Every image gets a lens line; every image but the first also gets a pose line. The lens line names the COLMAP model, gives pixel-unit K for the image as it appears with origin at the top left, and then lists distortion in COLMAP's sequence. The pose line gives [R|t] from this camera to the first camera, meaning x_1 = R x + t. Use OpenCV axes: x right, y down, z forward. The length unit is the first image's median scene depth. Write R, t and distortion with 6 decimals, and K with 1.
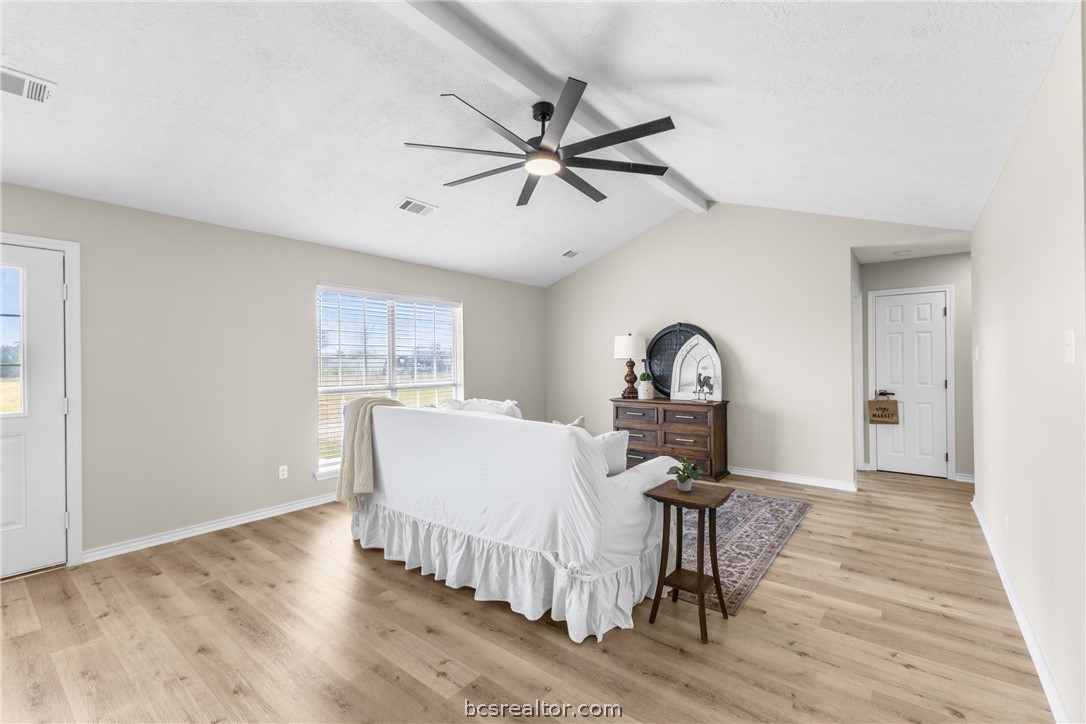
lens RADIAL K [[470.4, 0, 536.8], [0, 470.4, 360.2], [0, 0, 1]] dist [0.012342, -0.001060]
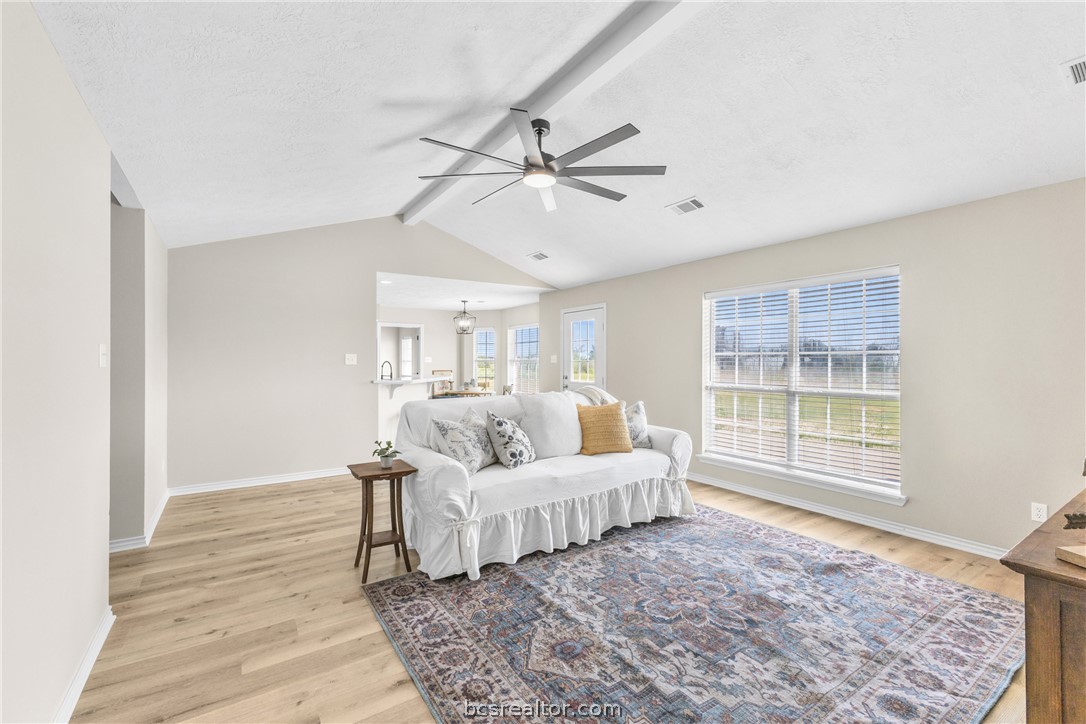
lens RADIAL K [[470.4, 0, 540.7], [0, 470.4, 359.9], [0, 0, 1]] dist [0.012342, -0.001060]
pose [[-0.309825, -0.004910, -0.950781, 1.204903], [-0.004584, 0.999983, -0.003670, -0.000018], [0.950782, 0.003222, -0.309842, 1.557635]]
